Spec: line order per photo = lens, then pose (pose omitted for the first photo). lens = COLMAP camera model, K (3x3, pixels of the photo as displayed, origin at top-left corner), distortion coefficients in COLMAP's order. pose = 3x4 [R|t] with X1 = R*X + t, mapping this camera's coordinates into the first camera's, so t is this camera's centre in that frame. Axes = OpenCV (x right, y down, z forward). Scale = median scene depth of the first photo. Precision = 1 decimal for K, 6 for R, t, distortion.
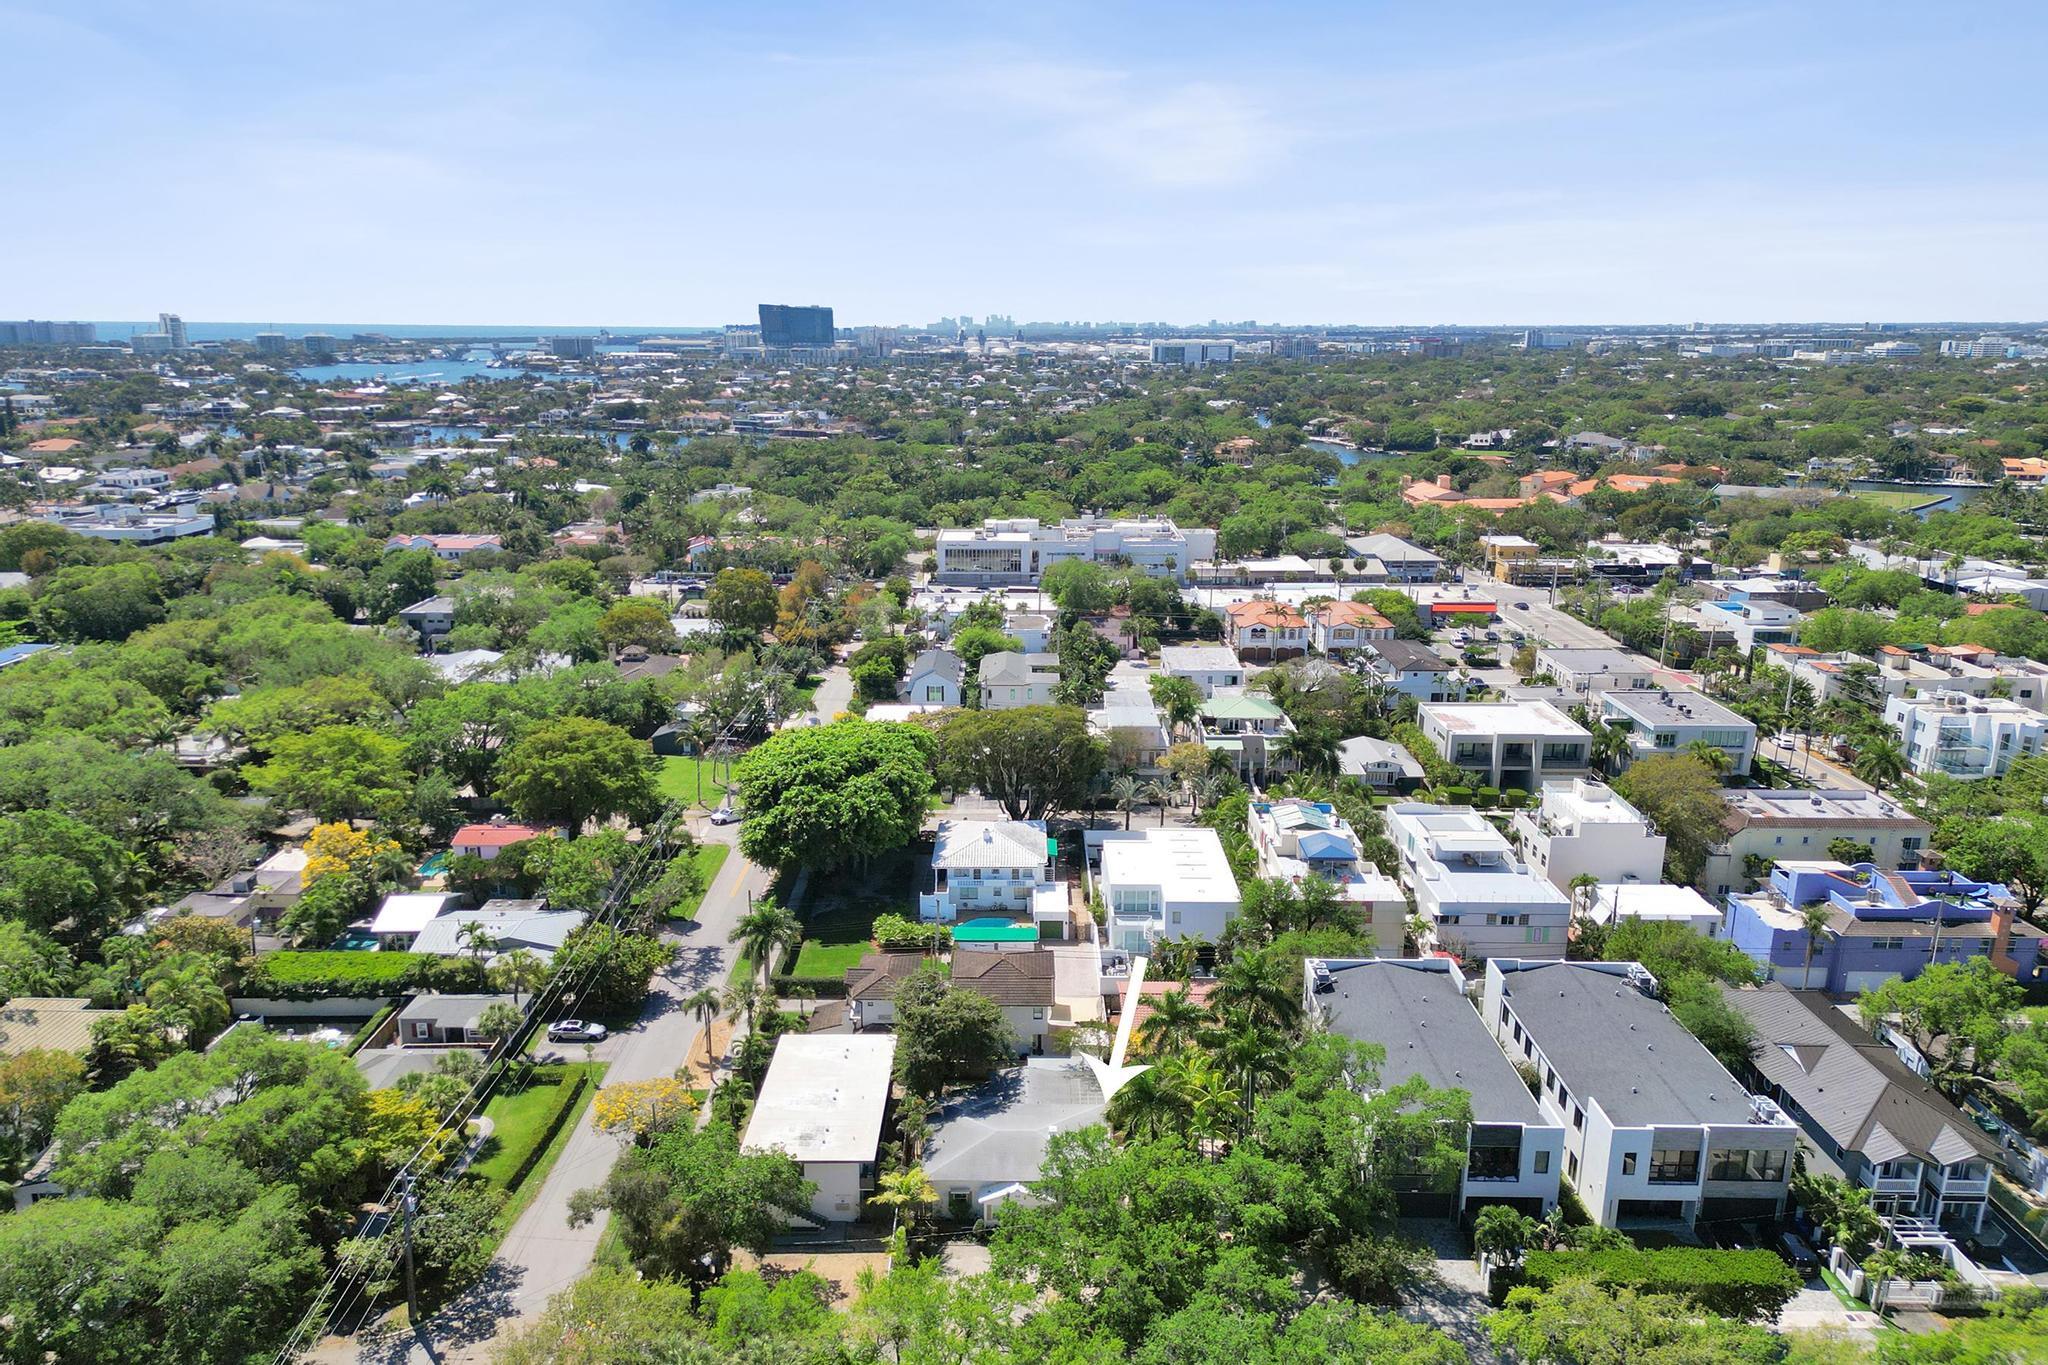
lens RADIAL K [[1489.8, 0, 1024.0], [0, 1489.8, 682.5], [0, 0, 1]] dist [0.087374, -0.092916]
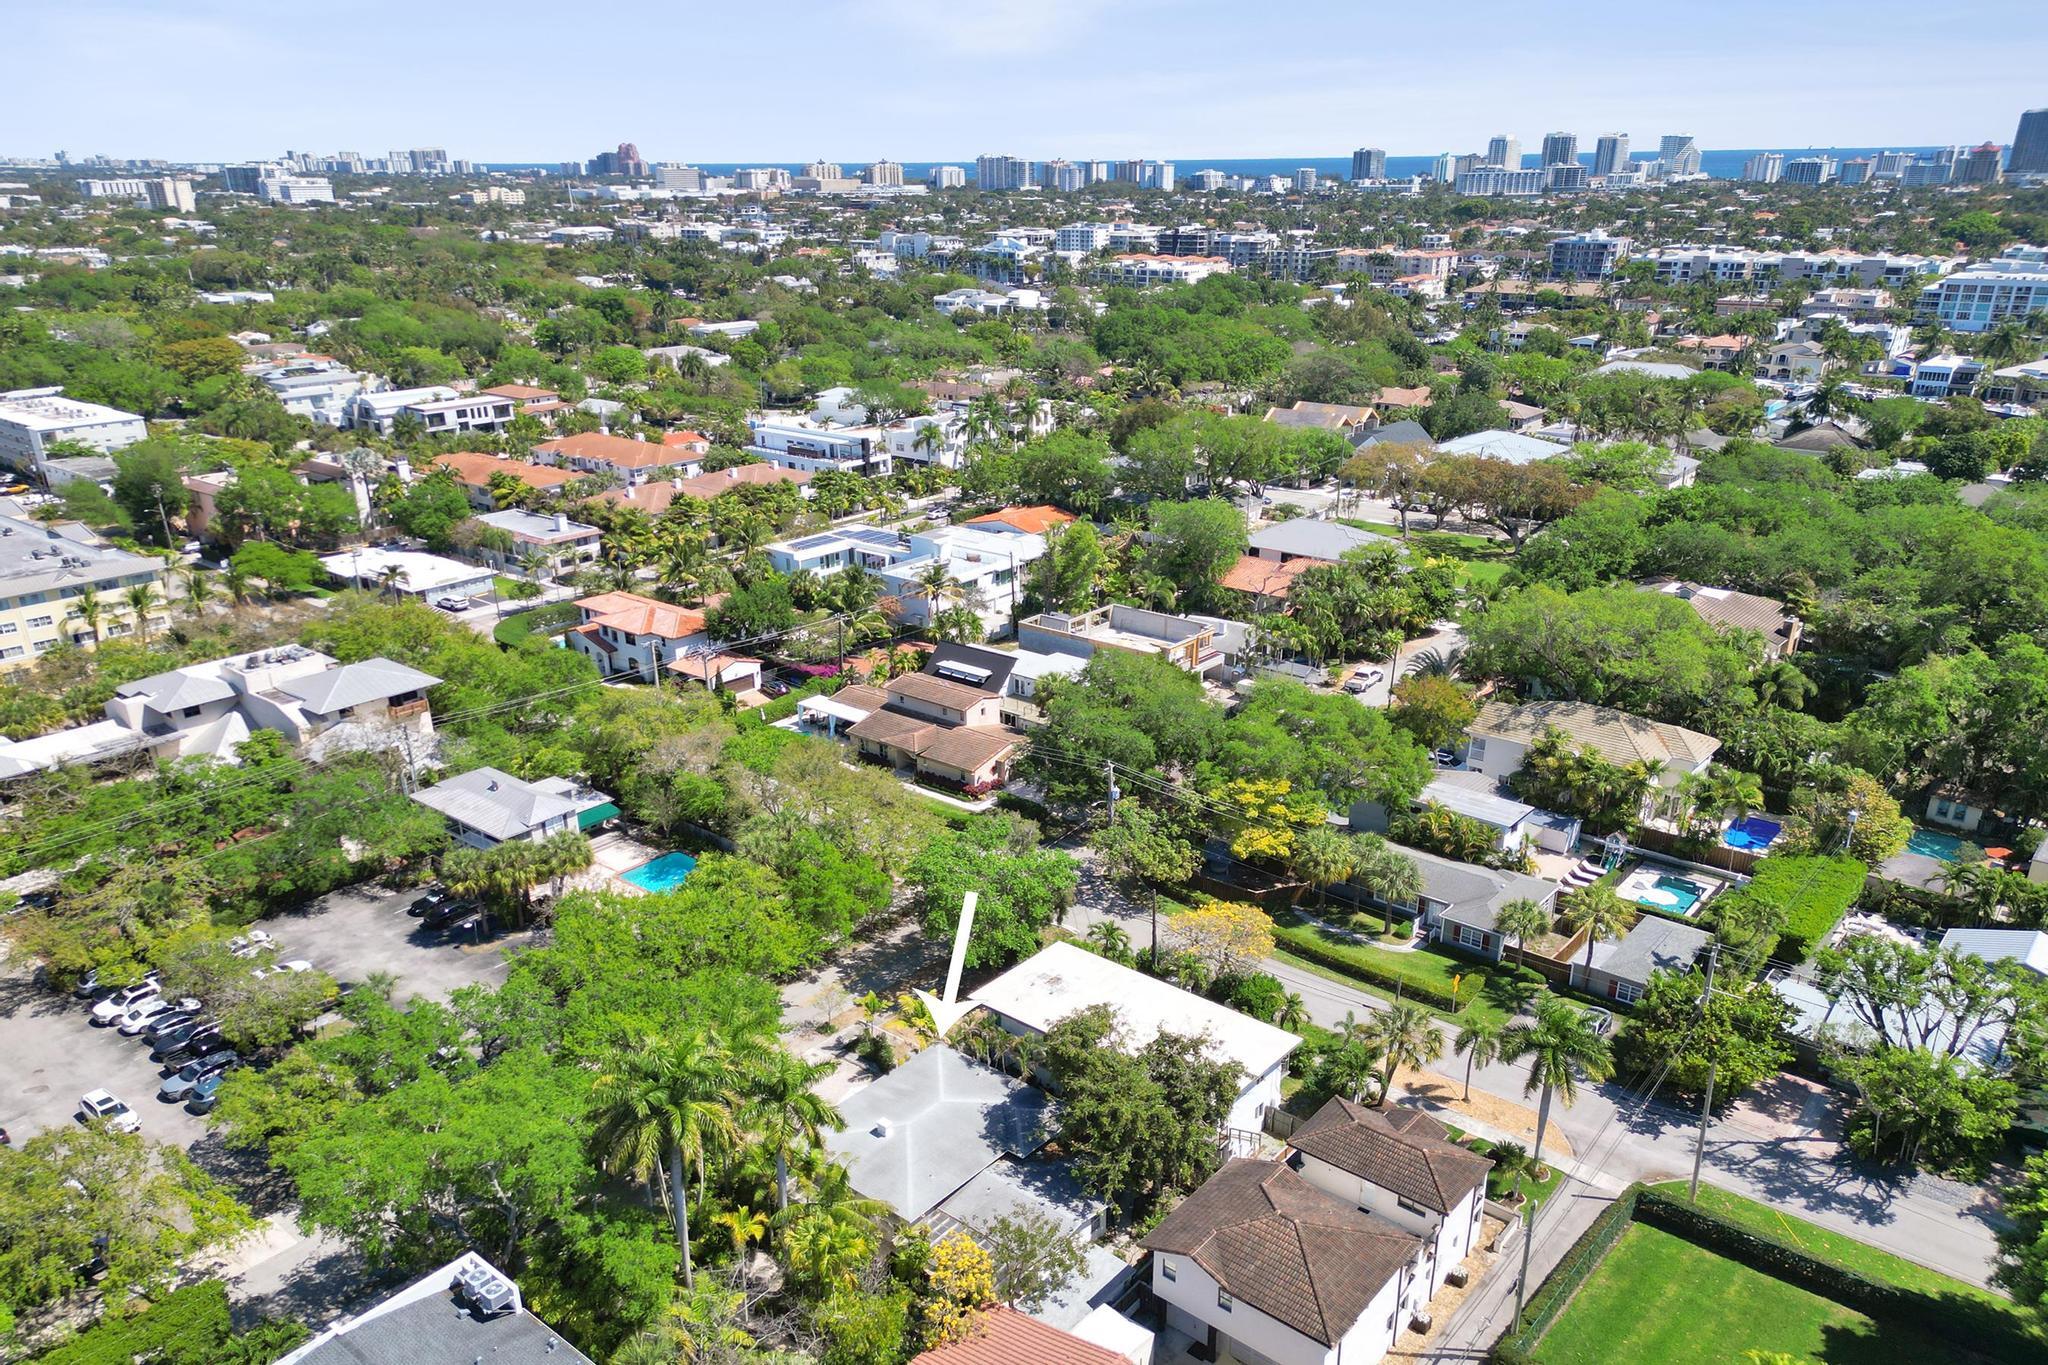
lens RADIAL K [[1489.8, 0, 1024.0], [0, 1489.8, 682.5], [0, 0, 1]] dist [0.087374, -0.092916]
pose [[-0.641896, 0.255803, -0.722865, 0.328063], [-0.166557, 0.873693, 0.457077, -0.186035], [0.748484, 0.413795, -0.518214, 0.931445]]
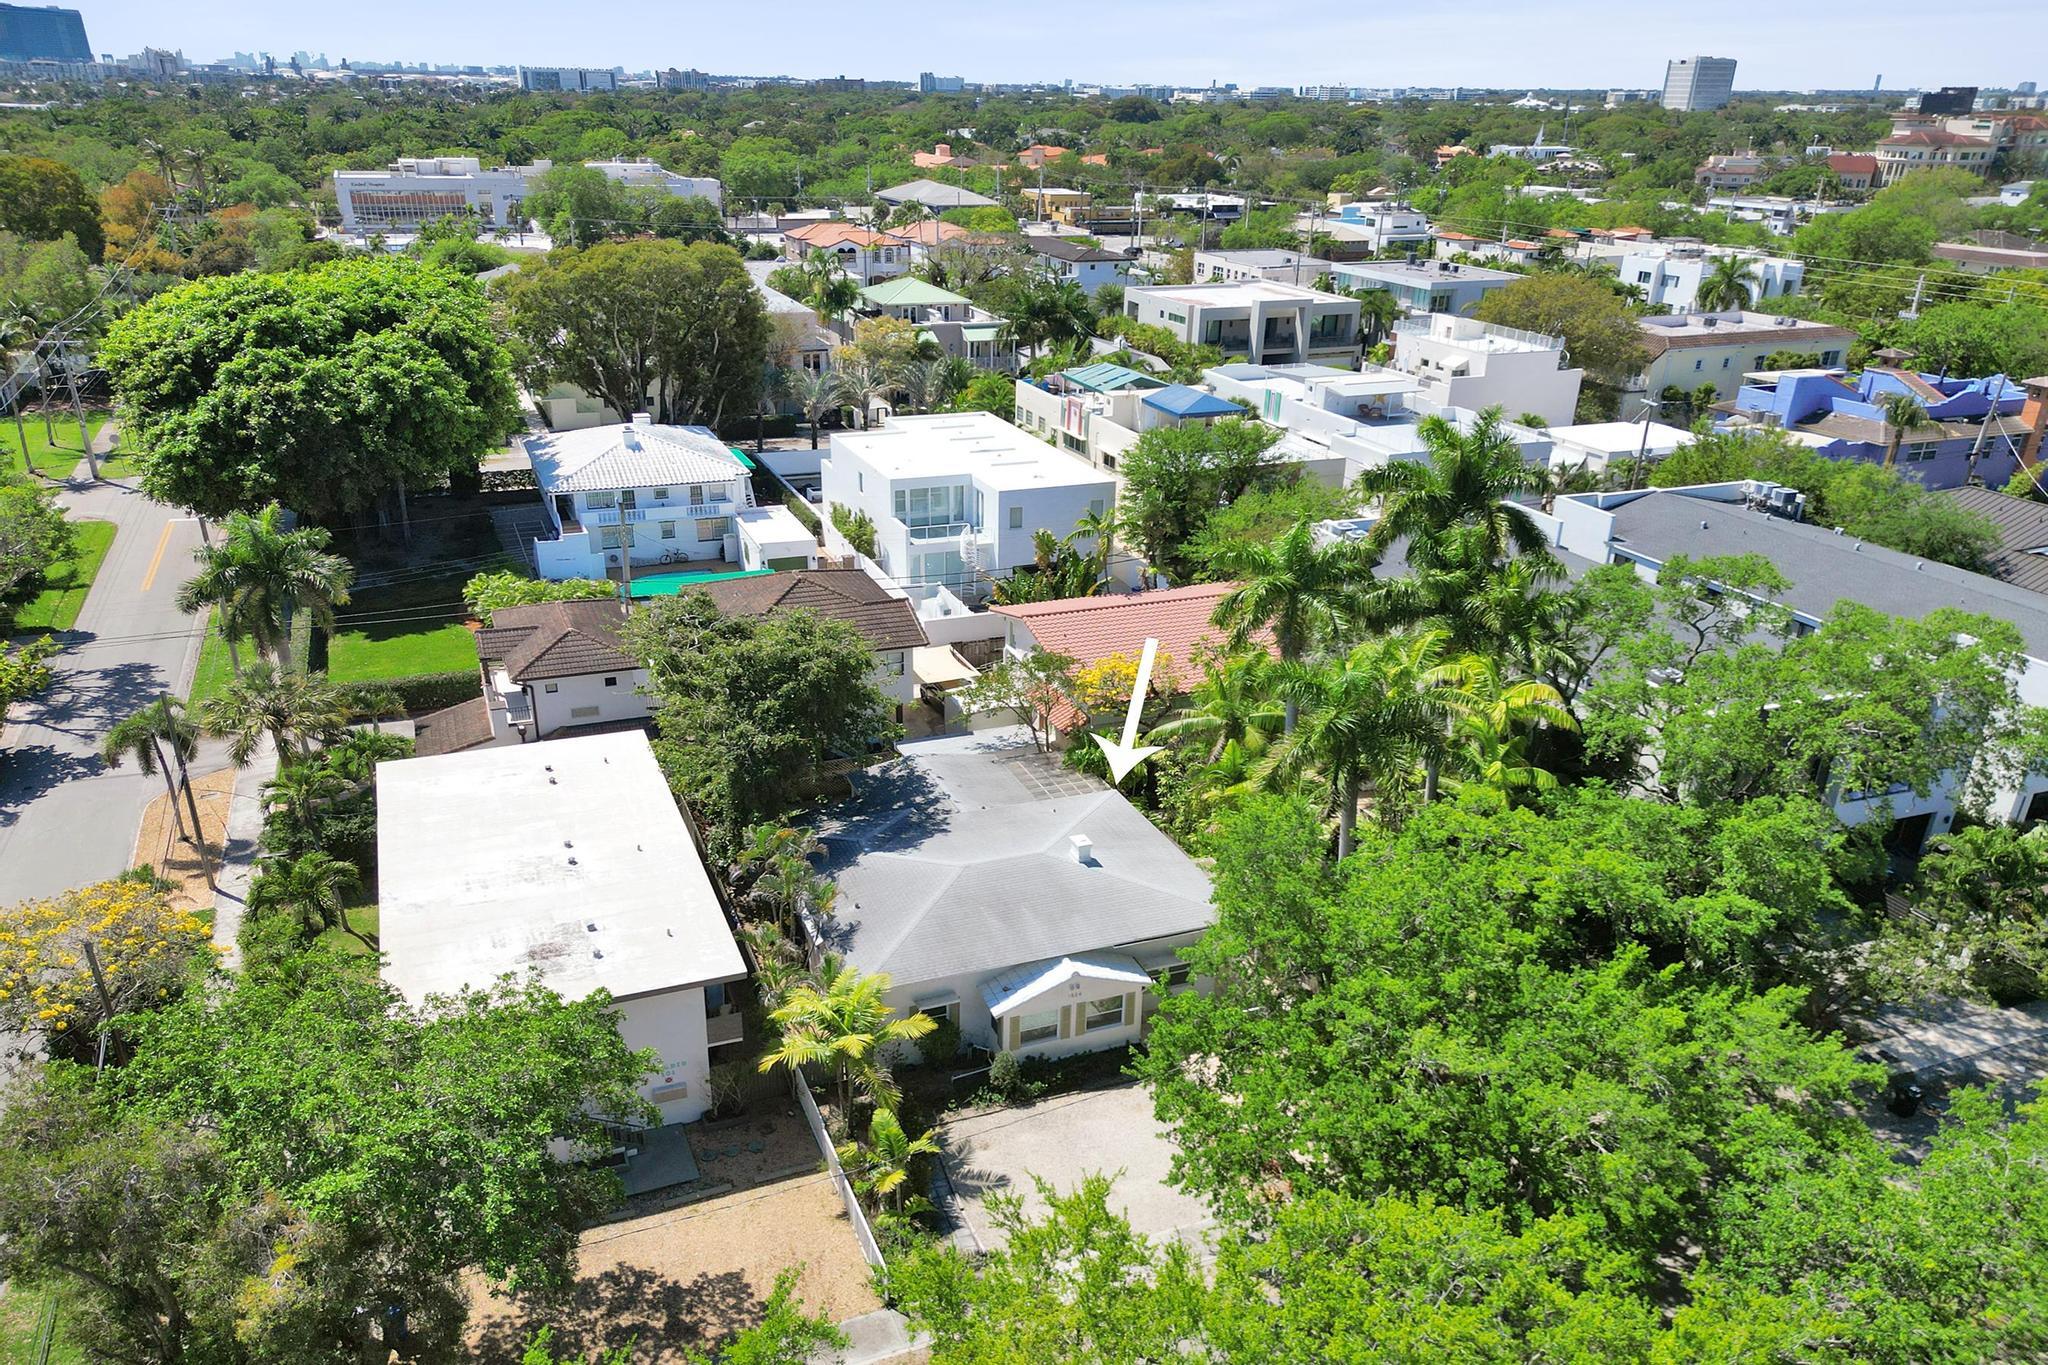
lens RADIAL K [[1507.4, 0, 1019.3], [0, 1507.4, 778.0], [0, 0, 1]] dist [0.087433, -0.068733]
pose [[0.929553, -0.144349, 0.339255, -0.106751], [0.074033, 0.974507, 0.211792, 0.120766], [-0.361179, -0.171756, 0.916542, 0.396132]]
